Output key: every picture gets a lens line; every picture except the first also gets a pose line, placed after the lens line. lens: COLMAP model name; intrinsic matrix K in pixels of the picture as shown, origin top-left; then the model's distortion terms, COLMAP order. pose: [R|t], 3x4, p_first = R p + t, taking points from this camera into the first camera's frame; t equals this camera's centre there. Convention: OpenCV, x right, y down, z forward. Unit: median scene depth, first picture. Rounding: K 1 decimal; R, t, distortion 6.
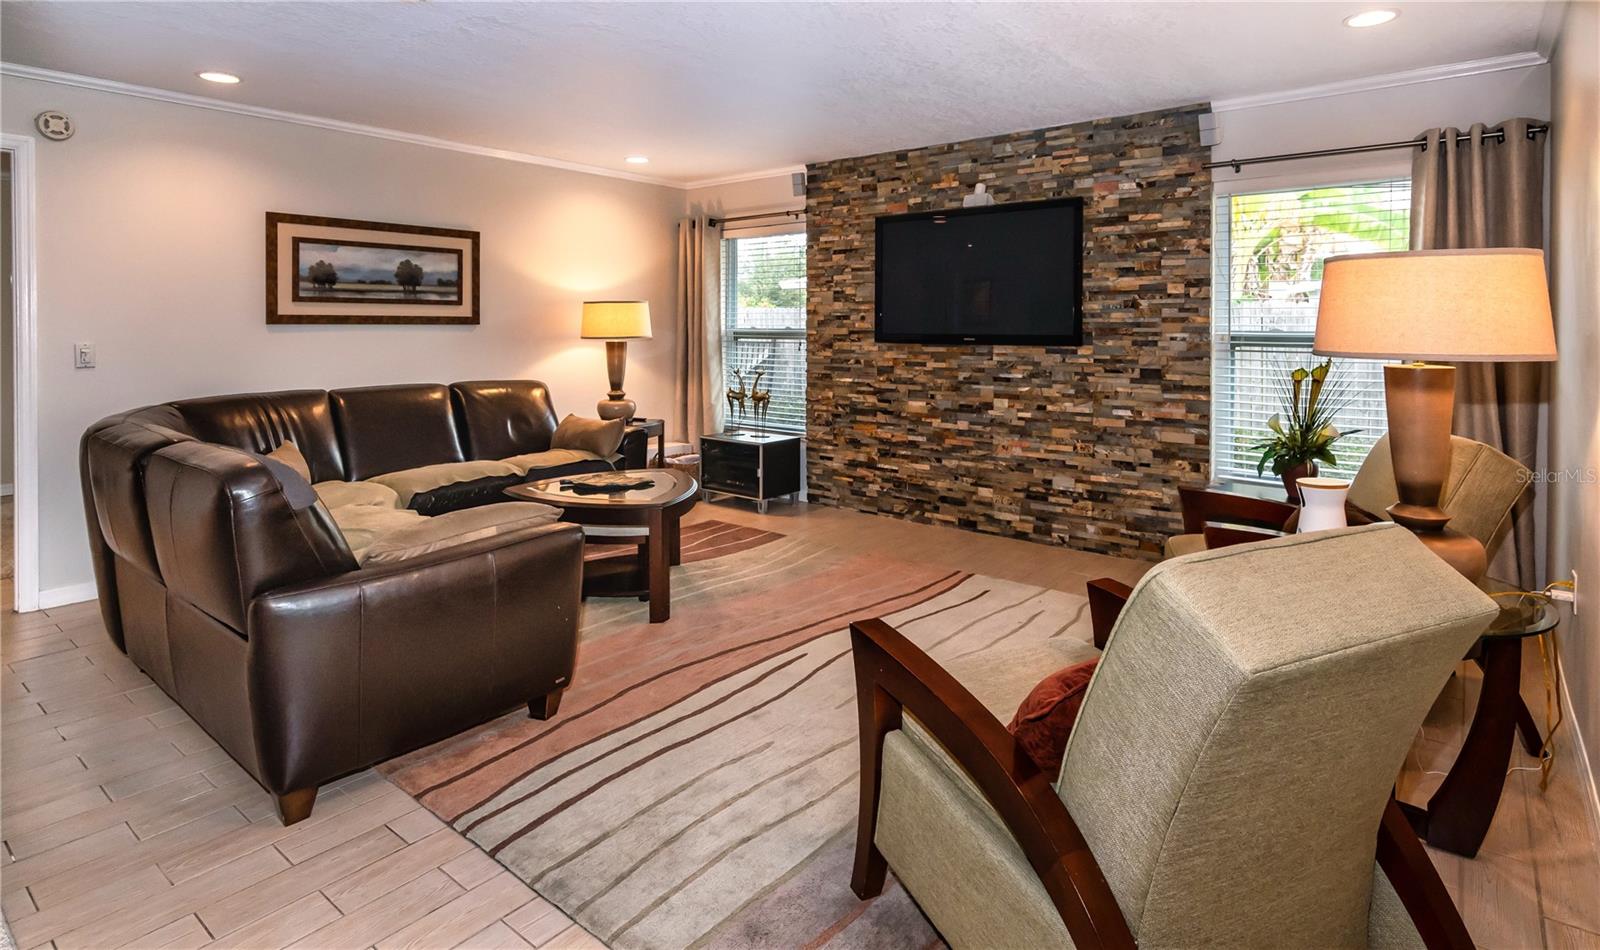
lens RADIAL K [[812.5, 0, 822.8], [0, 812.5, 323.8], [0, 0, 1]] dist [-0.005011, 0.000170]
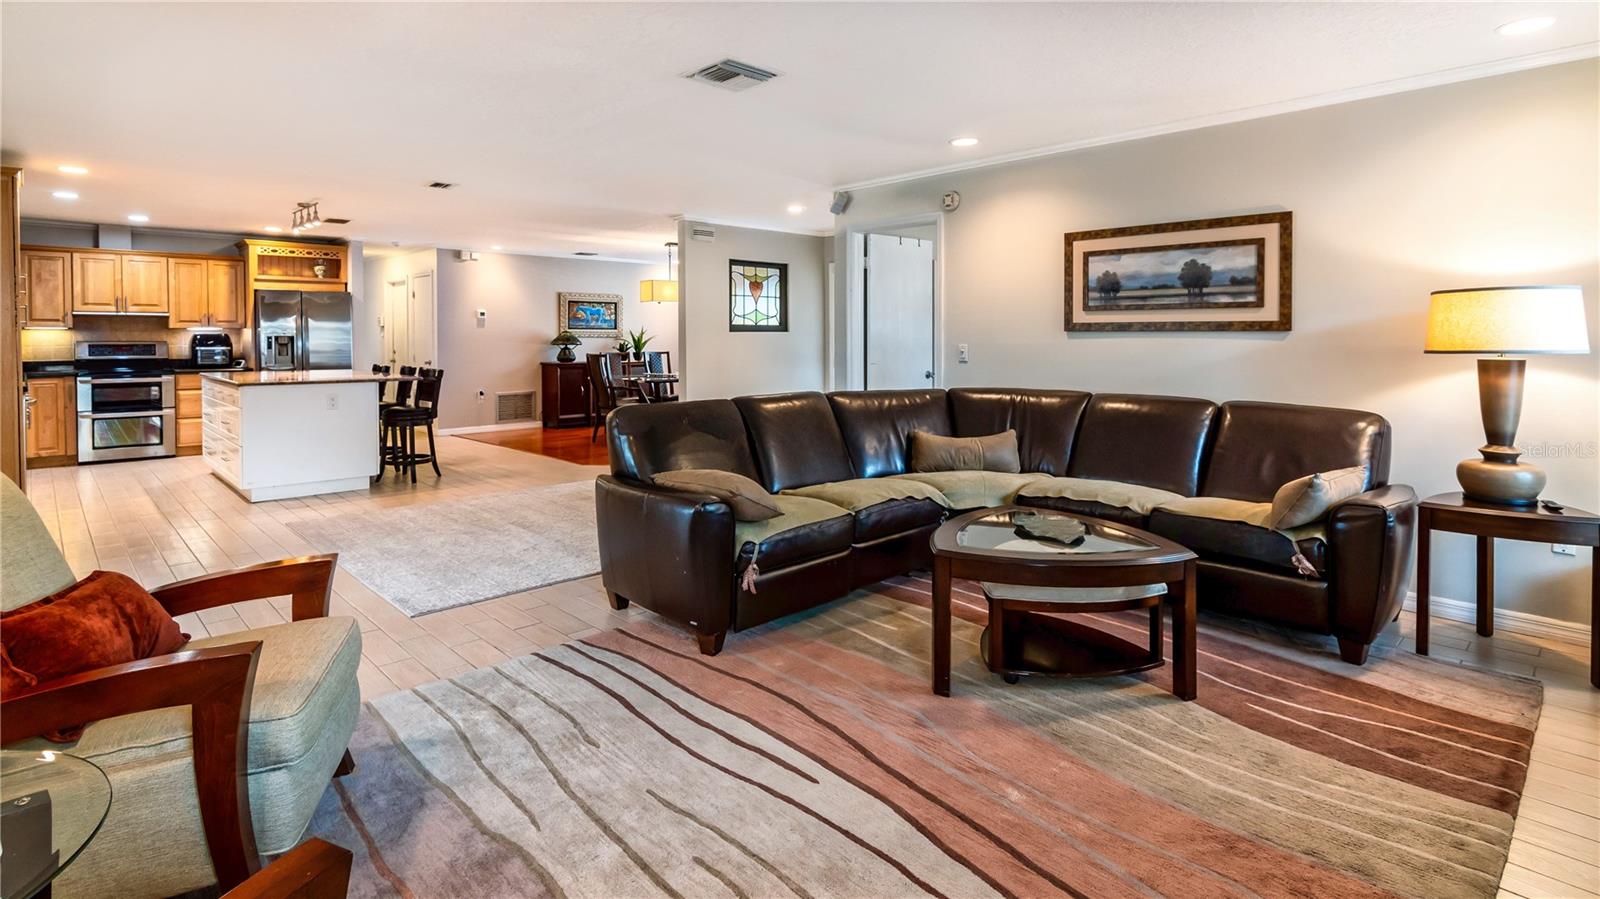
lens RADIAL K [[779.6, 0, 774.0], [0, 779.6, 342.8], [0, 0, 1]] dist [0.002381, 0.000571]
pose [[-0.139112, 0.009728, -0.990229, 0.412144], [-0.000154, 0.999952, 0.009845, 0.005412], [0.990277, 0.001522, -0.139103, 0.654142]]
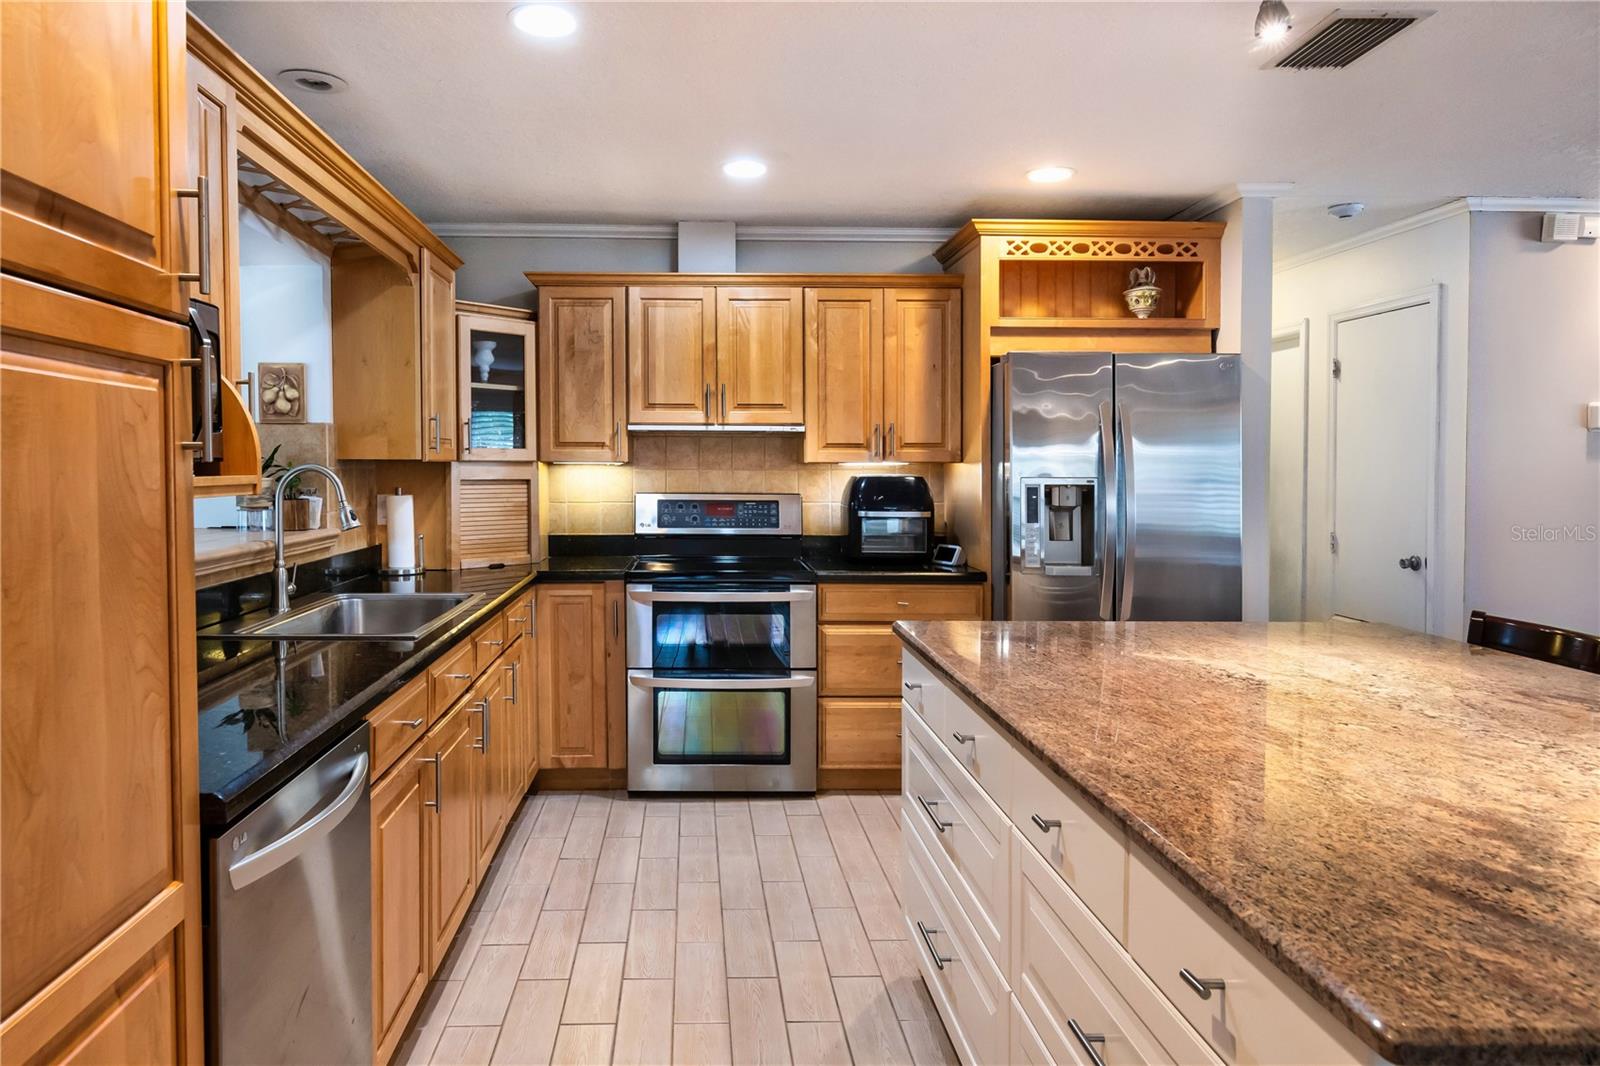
lens RADIAL K [[1014.1, 0, 719.3], [0, 1014.1, 486.7], [0, 0, 1]] dist [0.006686, 0.000268]
pose [[-0.767009, 0.012533, -0.641514, -0.425794], [-0.003142, 0.999724, 0.023288, -0.008511], [0.641629, 0.019878, -0.766758, -0.216980]]
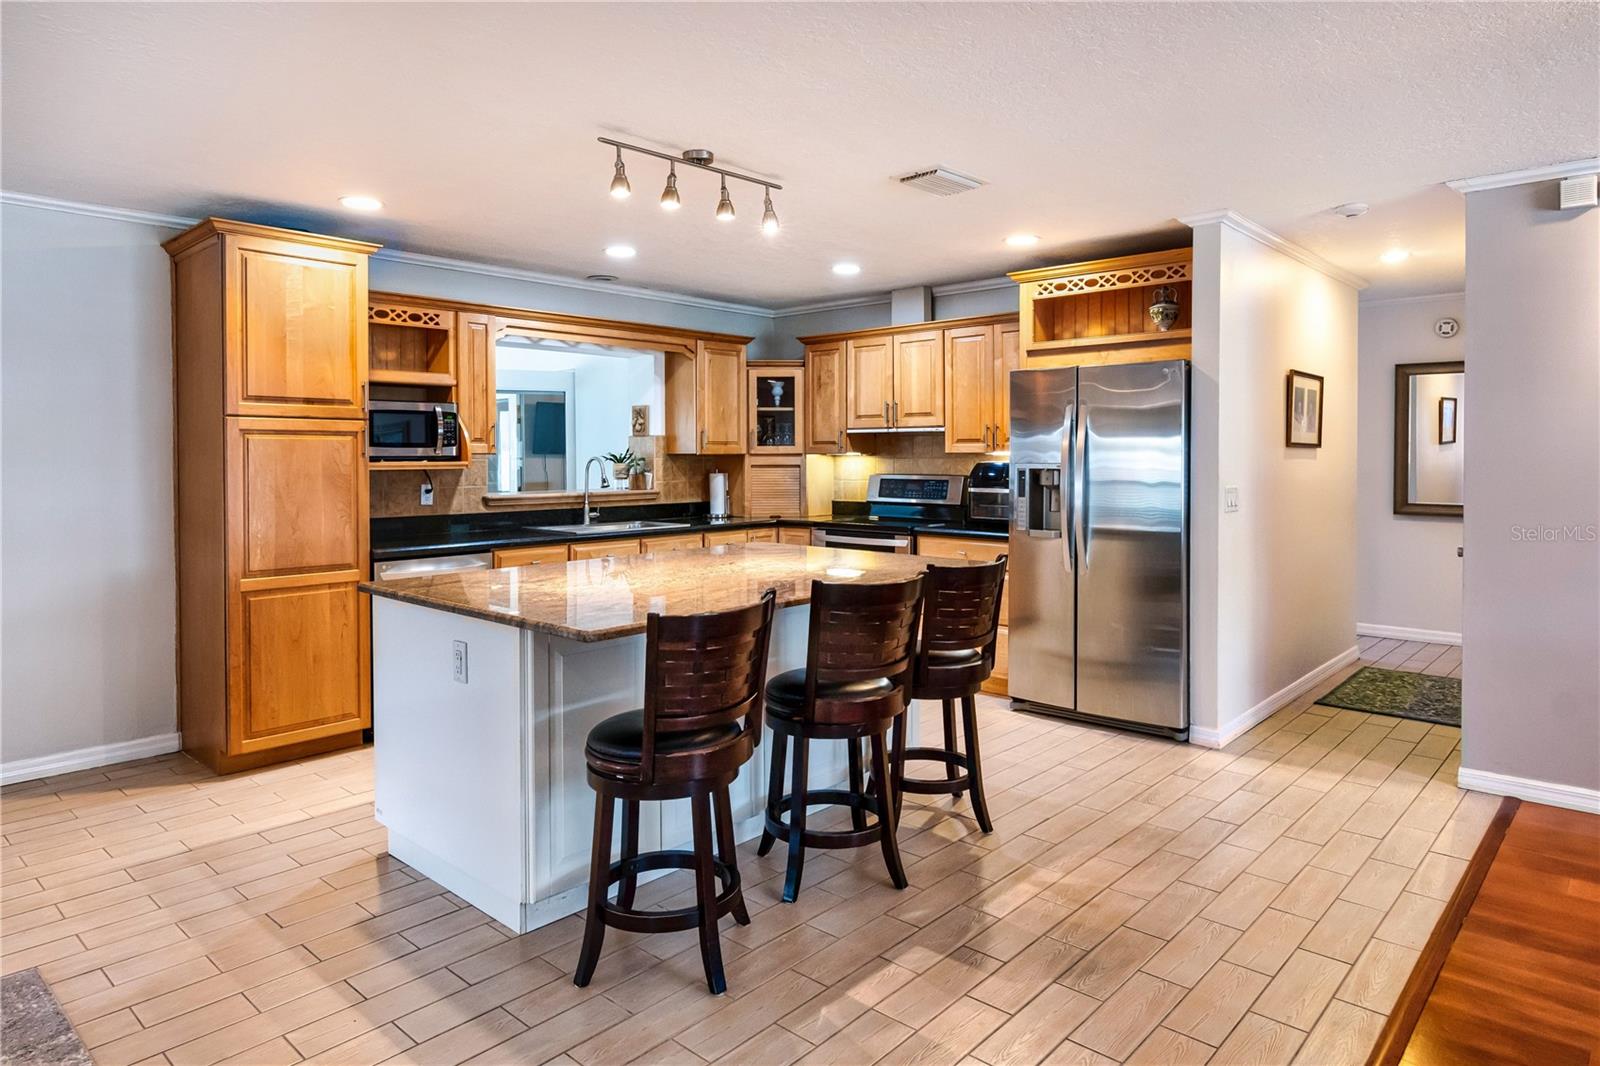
lens RADIAL K [[985.6, 0, 796.1], [0, 985.6, 486.0], [0, 0, 1]] dist [-0.001123, 0.001282]
pose [[-0.996946, 0.002927, 0.078035, -0.946891], [0.005478, 0.999457, 0.032495, -0.009149], [-0.077897, 0.032823, -0.996421, 0.365881]]
